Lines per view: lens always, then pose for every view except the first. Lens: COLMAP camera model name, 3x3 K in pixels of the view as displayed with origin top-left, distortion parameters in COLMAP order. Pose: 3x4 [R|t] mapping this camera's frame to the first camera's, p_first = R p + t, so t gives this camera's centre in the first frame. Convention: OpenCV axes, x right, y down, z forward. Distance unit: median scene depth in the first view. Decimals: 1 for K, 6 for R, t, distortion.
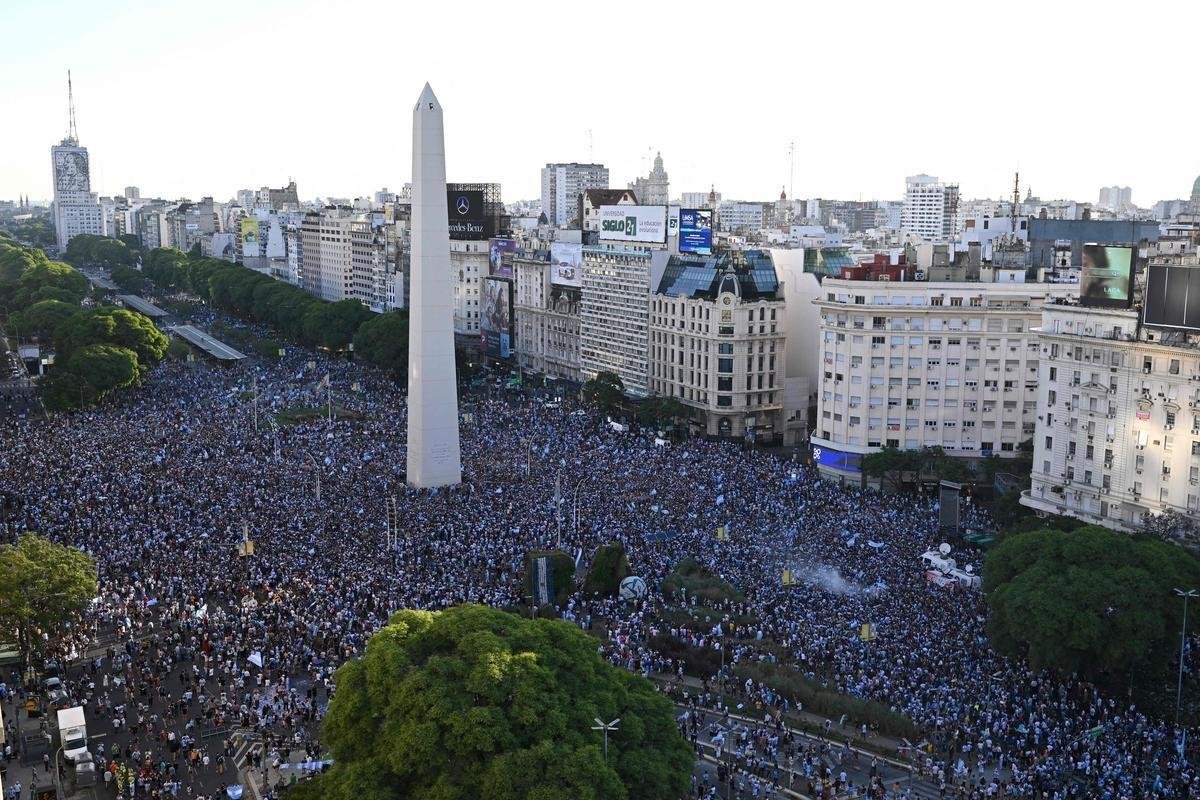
lens RADIAL K [[1194.6, 0, 600.0], [0, 1194.6, 400.0], [0, 0, 1]] dist [0.000763, -0.000875]
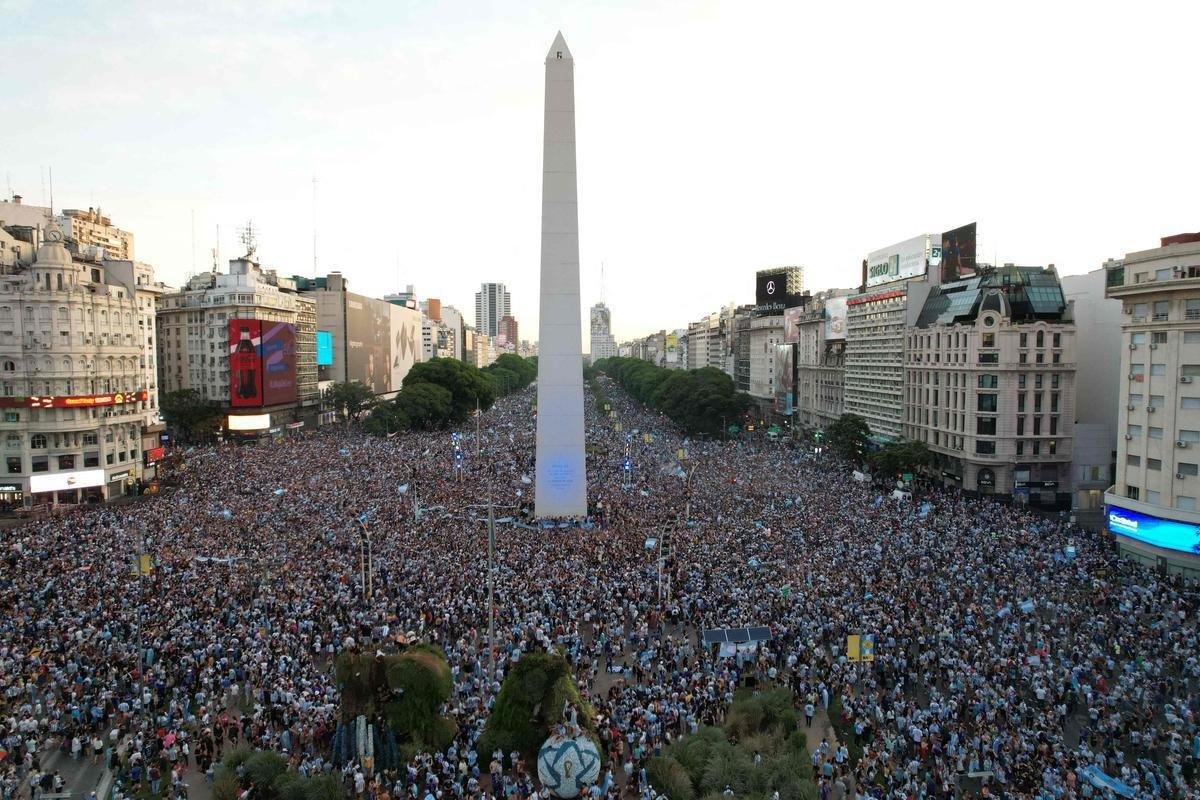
lens RADIAL K [[755.4, 0, 600.0], [0, 755.4, 400.0], [0, 0, 1]] dist [-0.100075, 0.081669]
pose [[0.895433, 0.018260, -0.444821, 0.091699], [-0.064565, 0.993922, -0.089169, 0.029399], [0.440489, 0.108565, 0.891169, 0.441603]]
